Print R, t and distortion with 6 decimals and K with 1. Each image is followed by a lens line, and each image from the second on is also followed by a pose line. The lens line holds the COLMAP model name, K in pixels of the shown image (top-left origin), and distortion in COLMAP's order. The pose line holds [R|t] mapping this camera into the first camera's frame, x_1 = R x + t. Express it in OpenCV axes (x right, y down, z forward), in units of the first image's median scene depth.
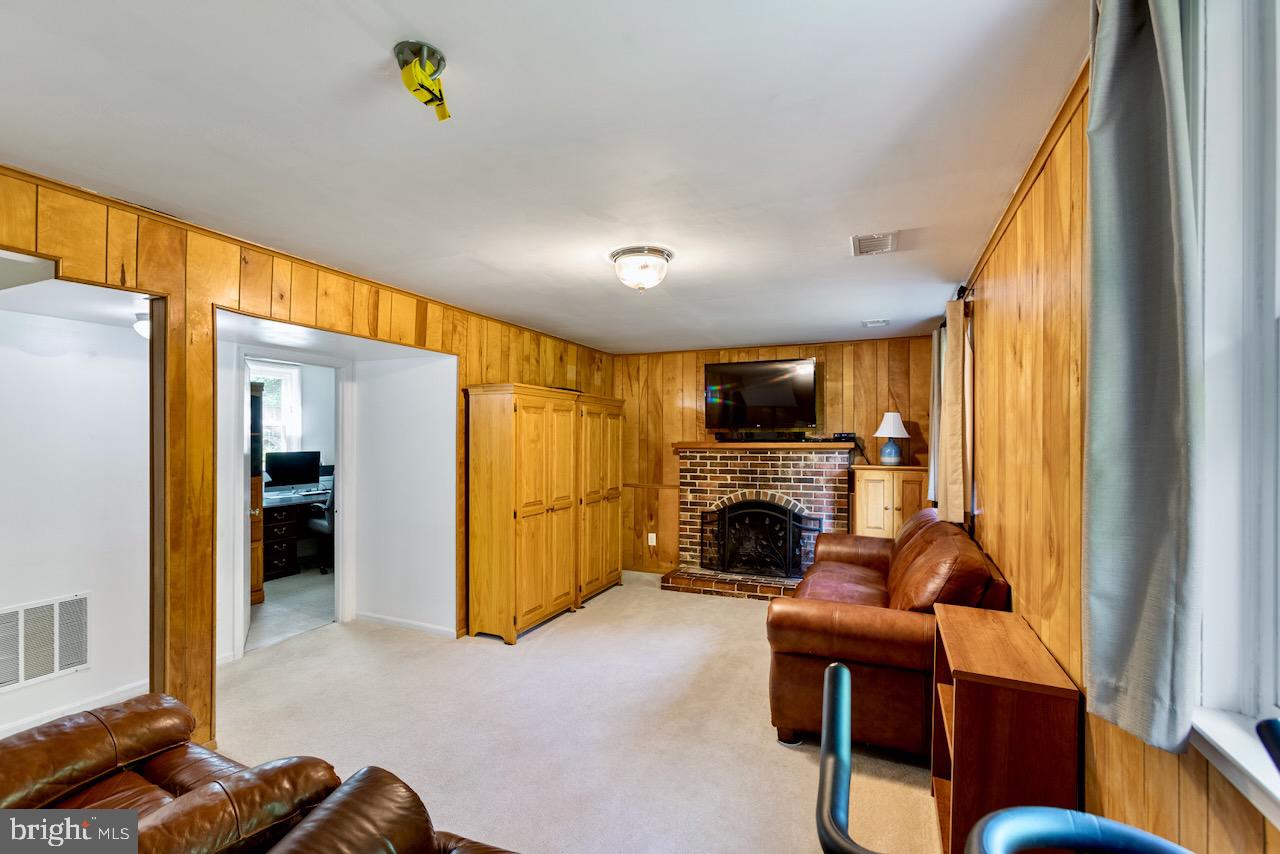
lens RADIAL K [[579.9, 0, 633.6], [0, 579.9, 436.3], [0, 0, 1]] dist [-0.010341, 0.000719]
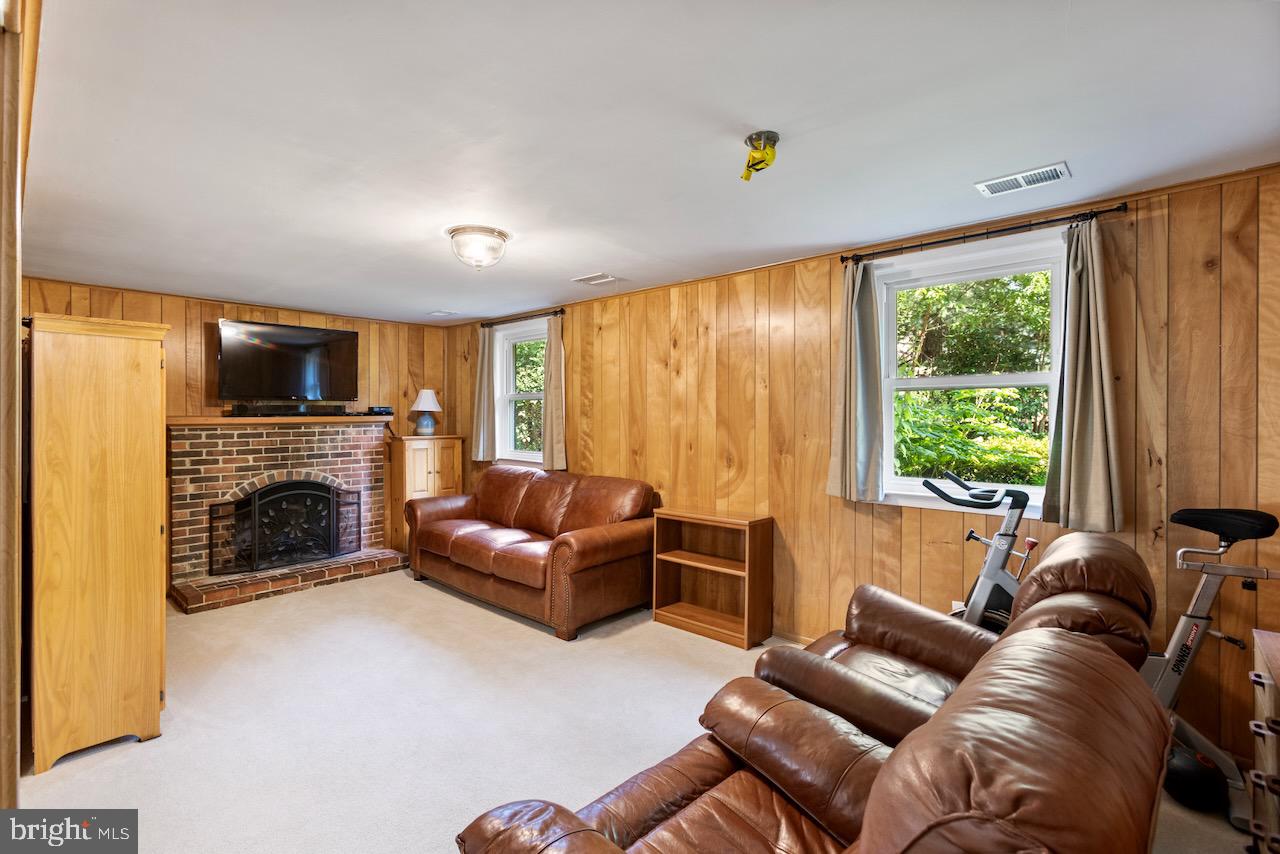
lens RADIAL K [[579.9, 0, 627.5], [0, 579.9, 420.6], [0, 0, 1]] dist [-0.010341, 0.000719]
pose [[0.302498, -0.013155, 0.953059, -0.485405], [-0.004526, 0.999874, 0.015238, 0.000957], [-0.953139, -0.008923, 0.302400, 0.239240]]
